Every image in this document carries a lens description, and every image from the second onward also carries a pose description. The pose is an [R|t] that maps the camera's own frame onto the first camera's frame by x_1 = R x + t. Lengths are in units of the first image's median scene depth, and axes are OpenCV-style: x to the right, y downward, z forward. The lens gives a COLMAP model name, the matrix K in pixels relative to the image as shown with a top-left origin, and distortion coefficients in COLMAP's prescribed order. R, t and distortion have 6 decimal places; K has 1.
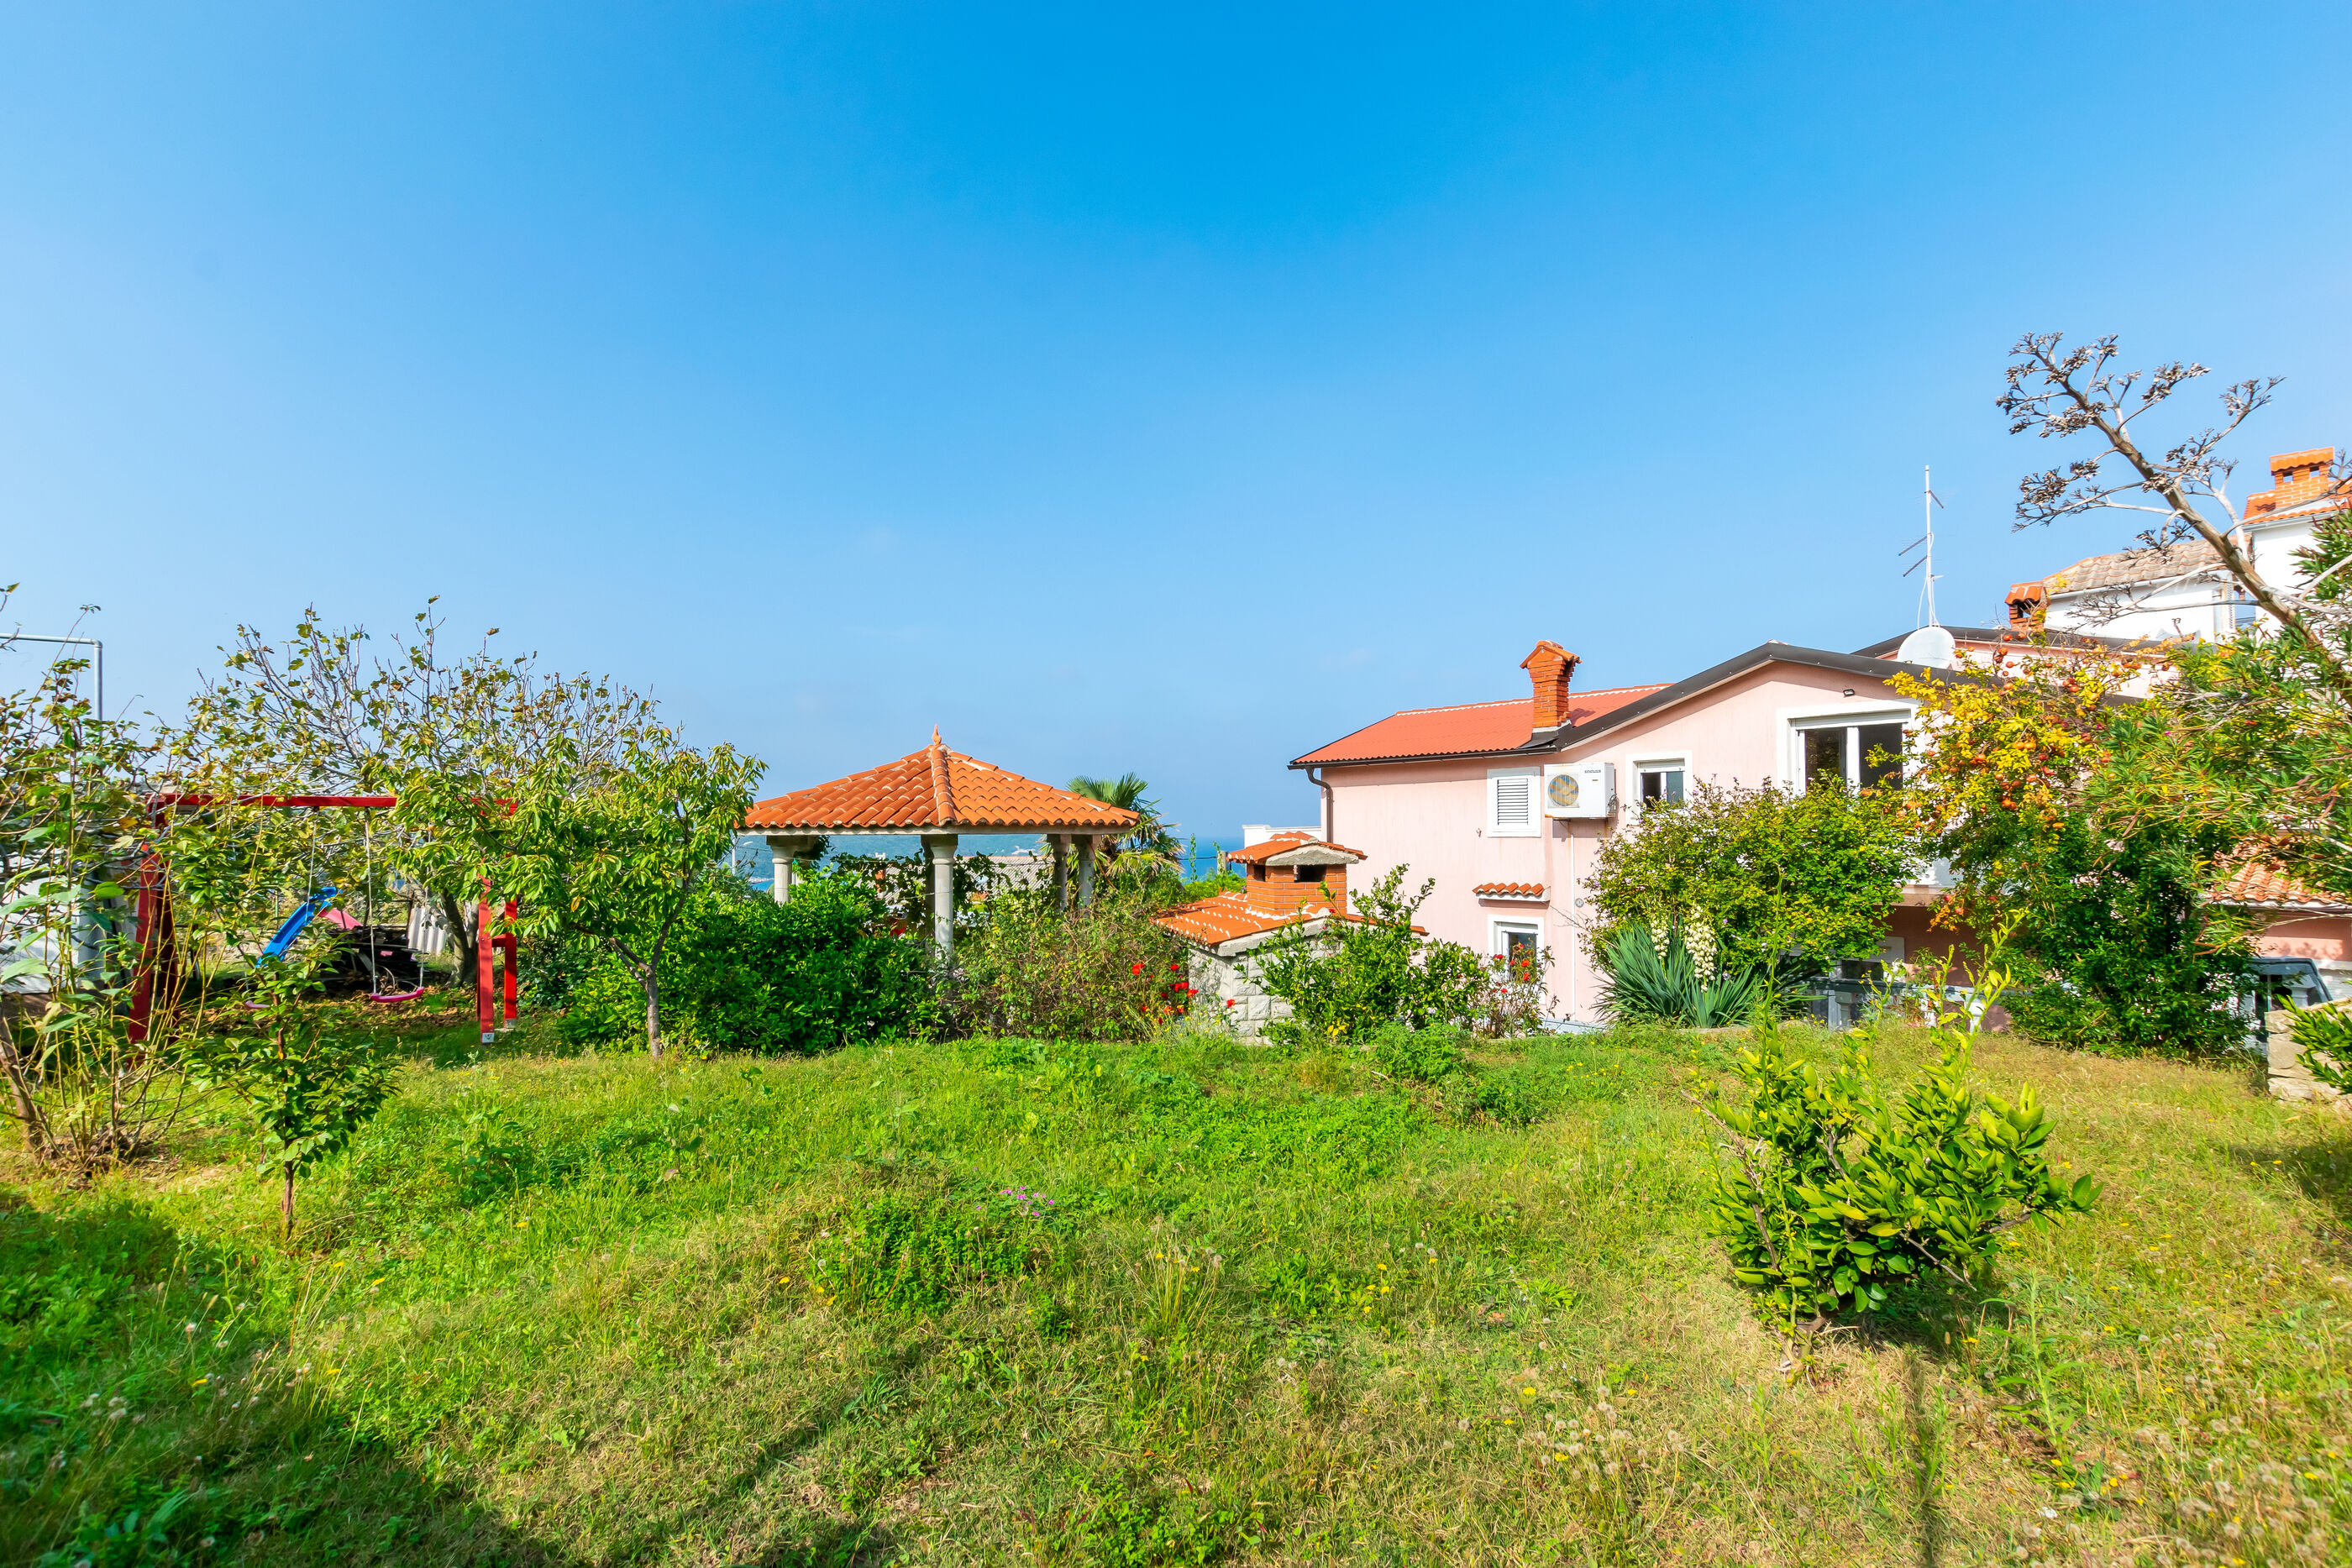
lens RADIAL K [[1050.8, 0, 1173.1], [0, 1050.8, 786.0], [0, 0, 1]] dist [0.000554, -0.000629]
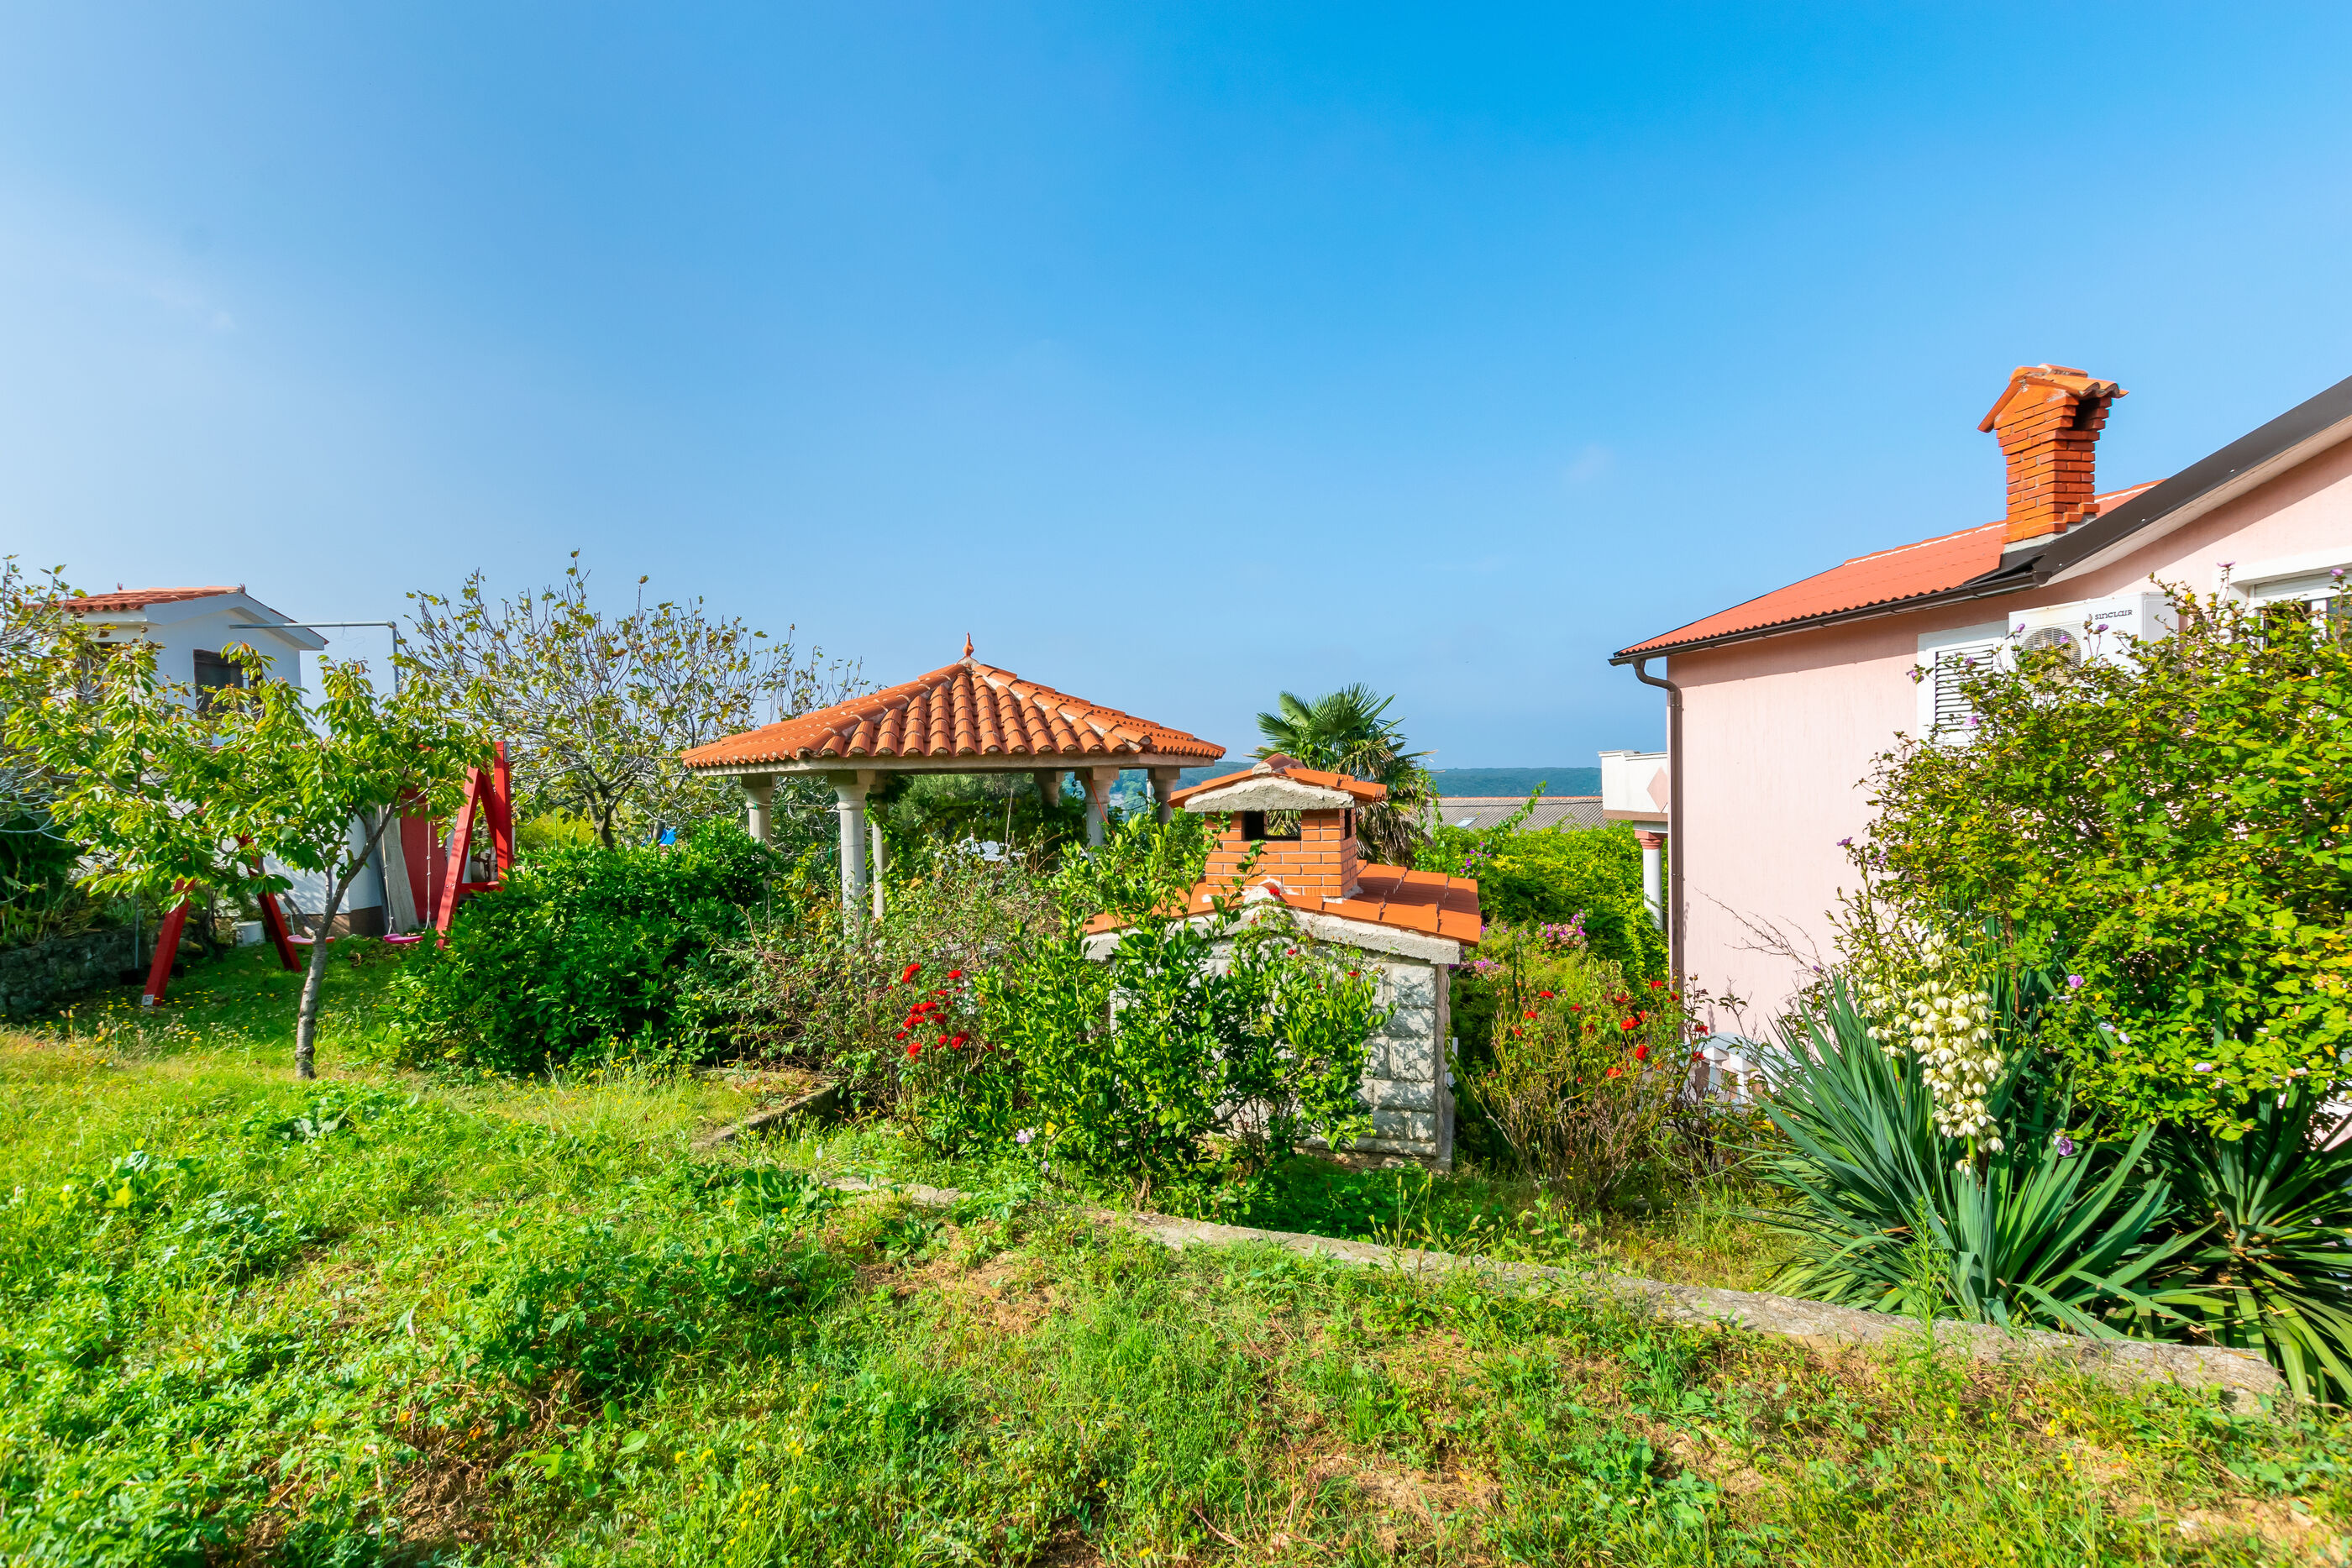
lens RADIAL K [[1050.8, 0, 1166.0], [0, 1050.8, 790.7], [0, 0, 1]] dist [0.000554, -0.000629]
pose [[0.839342, -0.006994, -0.543559, 0.291863], [0.039093, 0.998105, 0.047523, 0.025949], [0.542196, -0.061137, 0.838025, 0.357512]]
